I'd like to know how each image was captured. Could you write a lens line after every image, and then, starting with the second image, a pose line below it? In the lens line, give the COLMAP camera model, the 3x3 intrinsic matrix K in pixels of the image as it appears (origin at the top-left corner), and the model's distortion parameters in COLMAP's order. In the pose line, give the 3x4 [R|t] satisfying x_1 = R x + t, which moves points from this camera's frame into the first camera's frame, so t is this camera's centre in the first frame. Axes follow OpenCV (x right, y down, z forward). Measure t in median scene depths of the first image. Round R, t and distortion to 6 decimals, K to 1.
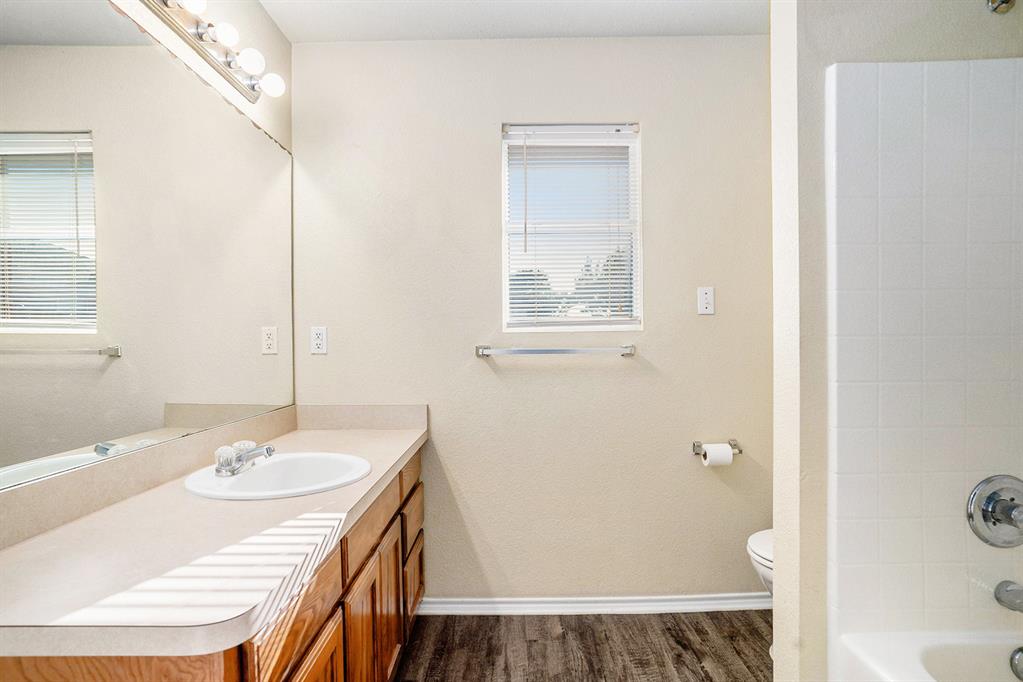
lens RADIAL K [[511.5, 0, 514.6], [0, 511.5, 339.3], [0, 0, 1]] dist [-0.060583, 0.016801]
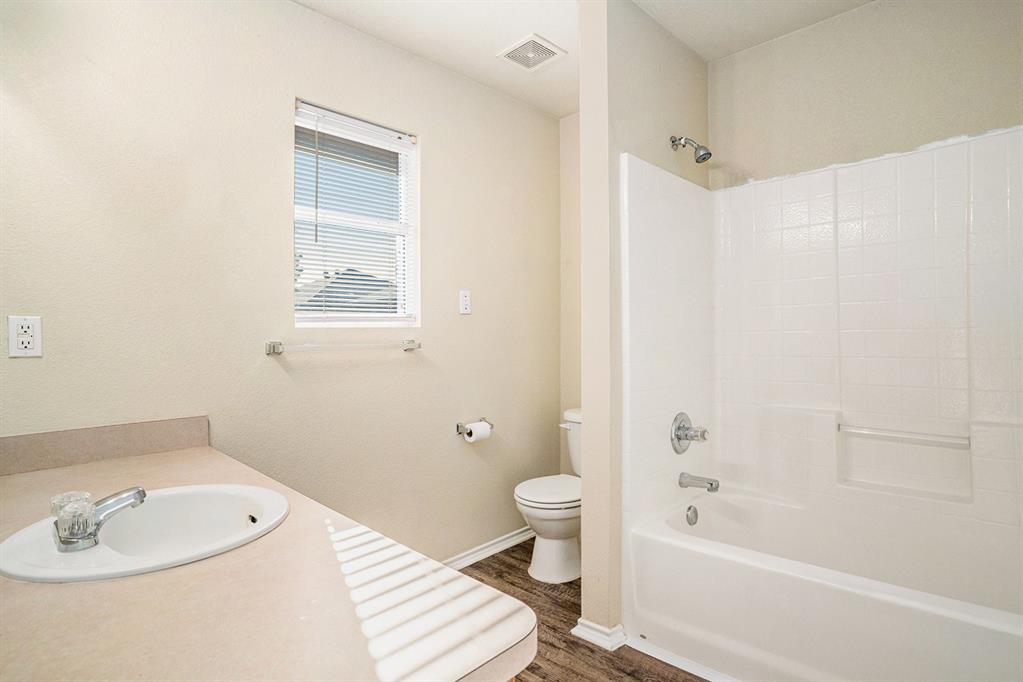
lens RADIAL K [[511.5, 0, 520.5], [0, 511.5, 340.4], [0, 0, 1]] dist [-0.060583, 0.016801]
pose [[0.693378, -0.006833, 0.720542, -0.395238], [0.002110, 0.999970, 0.007452, 0.003489], [-0.720571, -0.003647, 0.693372, 0.086362]]
